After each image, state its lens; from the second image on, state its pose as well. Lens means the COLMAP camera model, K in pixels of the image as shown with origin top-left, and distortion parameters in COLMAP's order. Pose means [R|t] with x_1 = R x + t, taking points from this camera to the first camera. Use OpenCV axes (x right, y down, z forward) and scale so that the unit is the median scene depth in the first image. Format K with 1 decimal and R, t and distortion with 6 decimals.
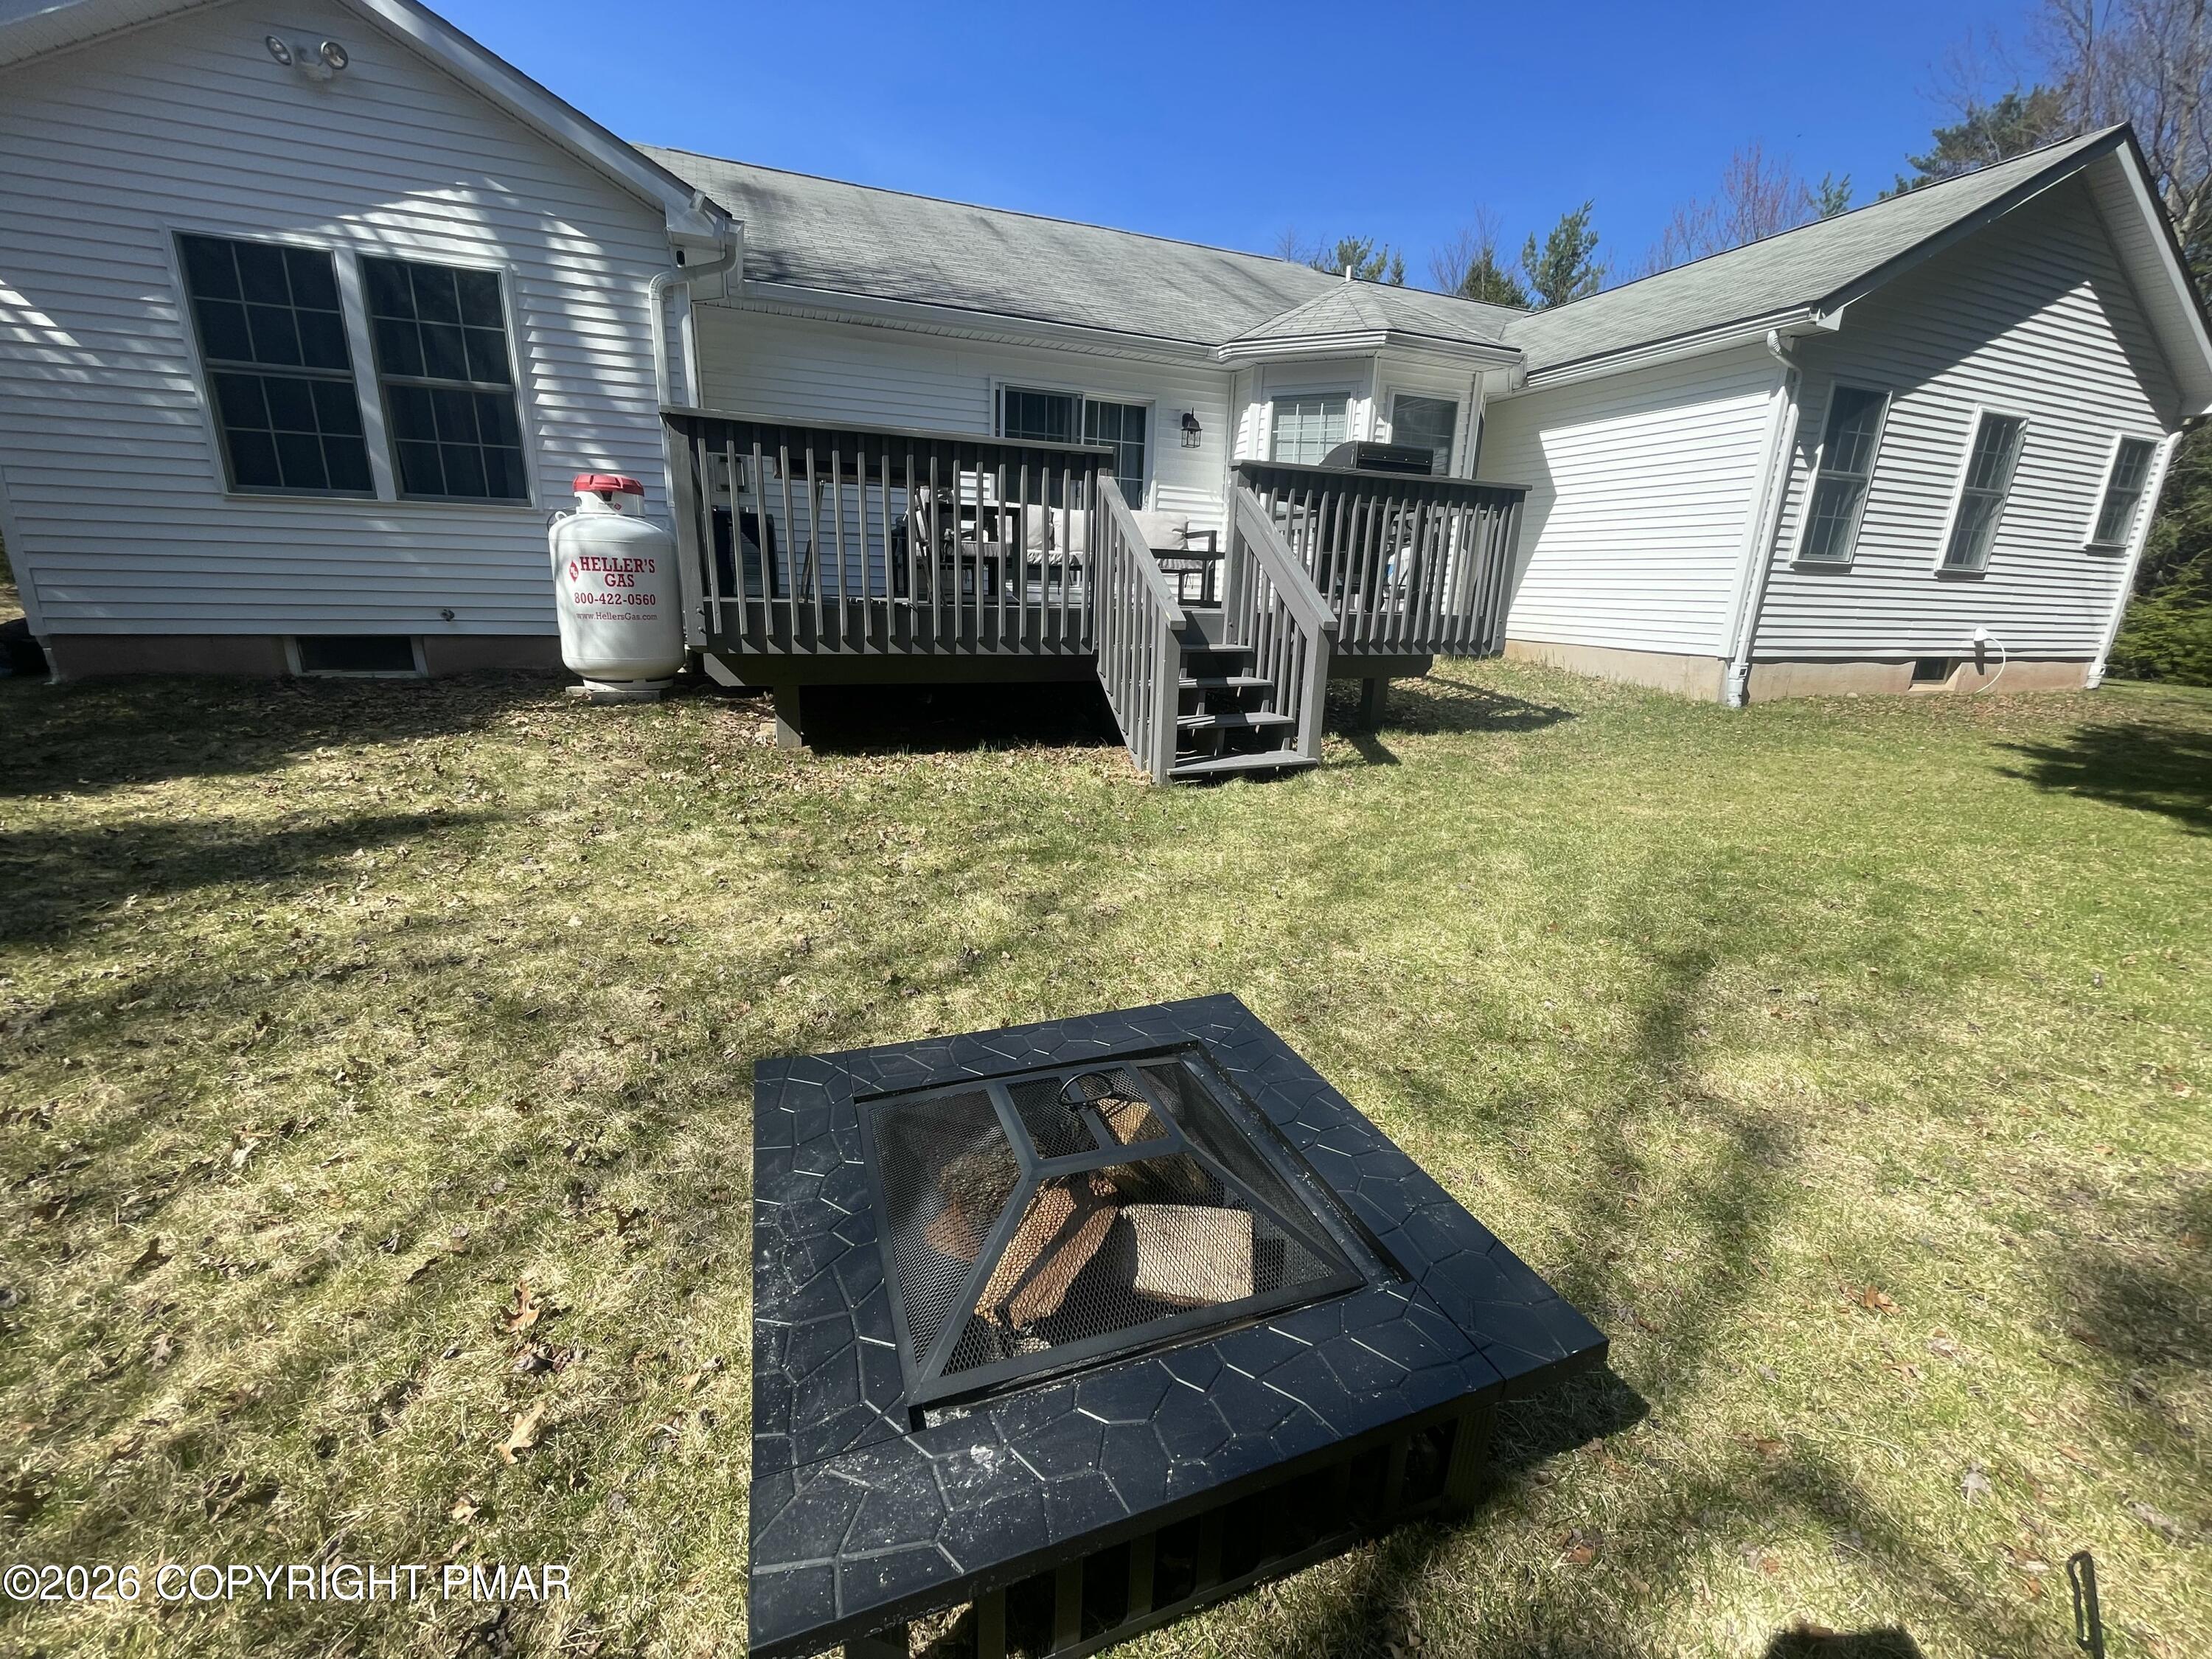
lens RADIAL K [[884.5, 0, 1106.0], [0, 884.5, 829.5], [0, 0, 1]] dist [-0.001822, -0.000416]
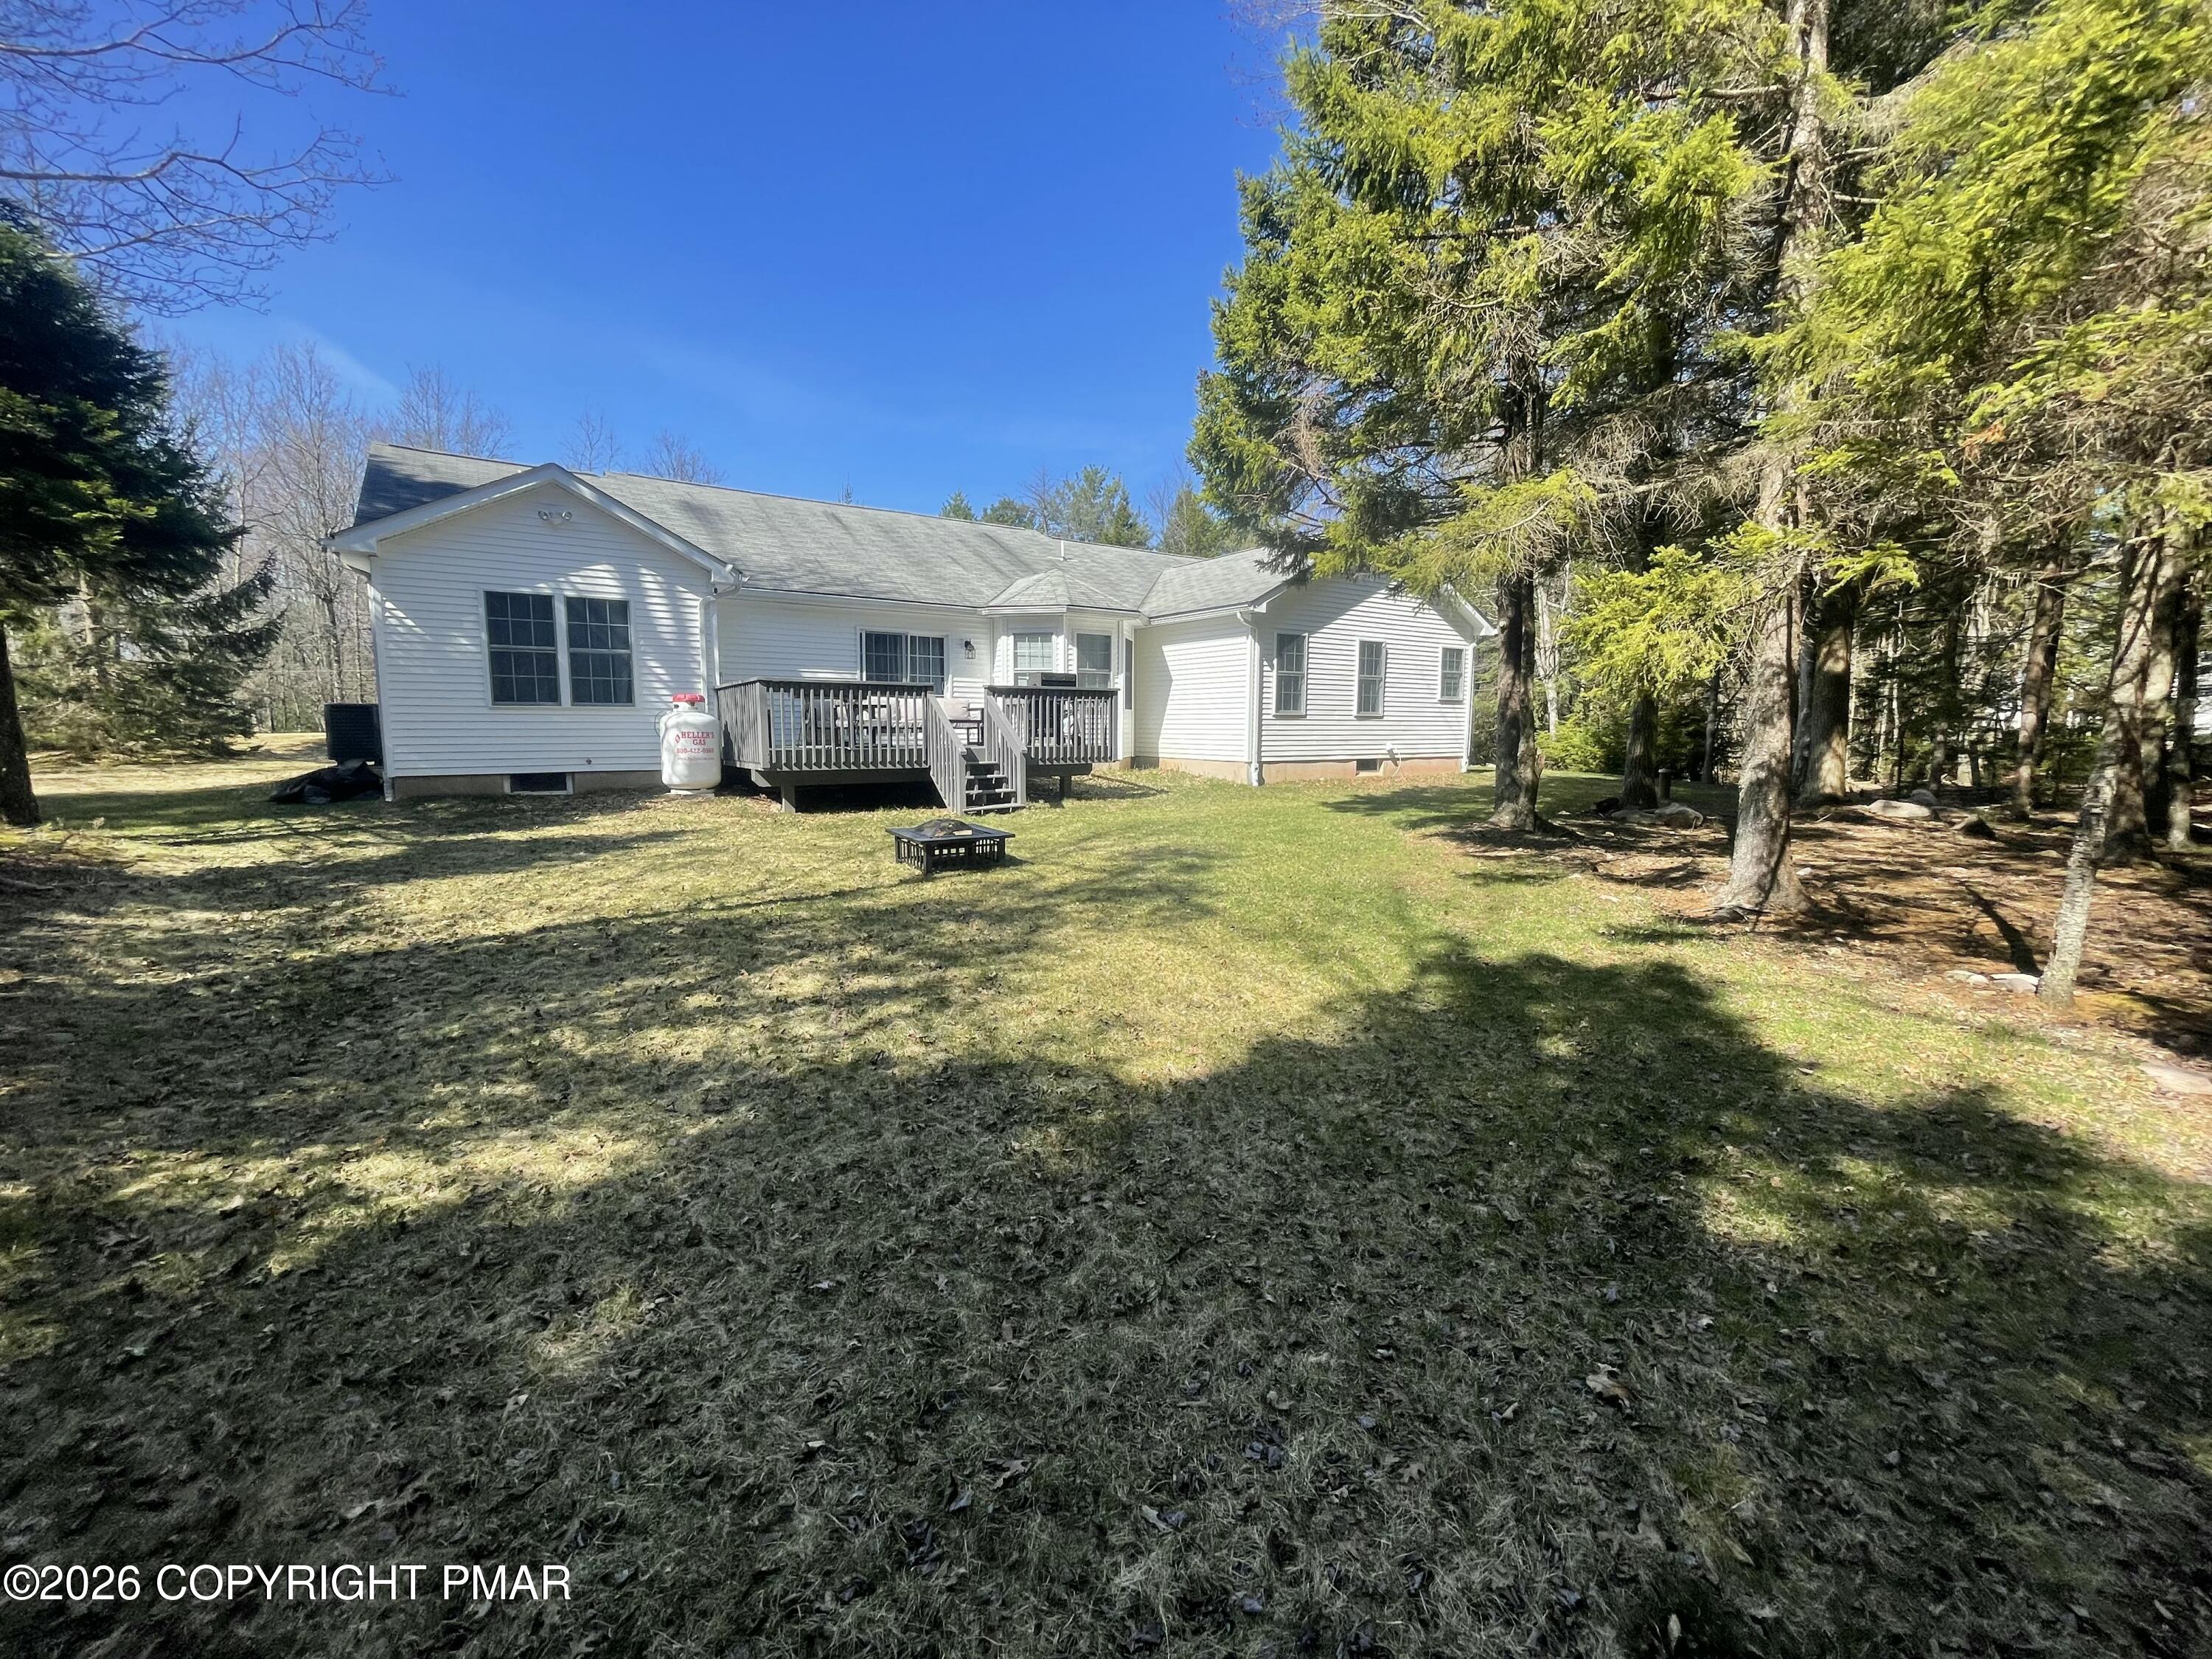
lens RADIAL K [[884.5, 0, 1106.0], [0, 884.5, 829.5], [0, 0, 1]] dist [-0.001822, -0.000416]
pose [[0.975495, -0.051319, 0.213954, -0.049172], [0.082562, 0.986738, -0.139754, 0.242616], [-0.203945, 0.153994, 0.966795, -0.976643]]
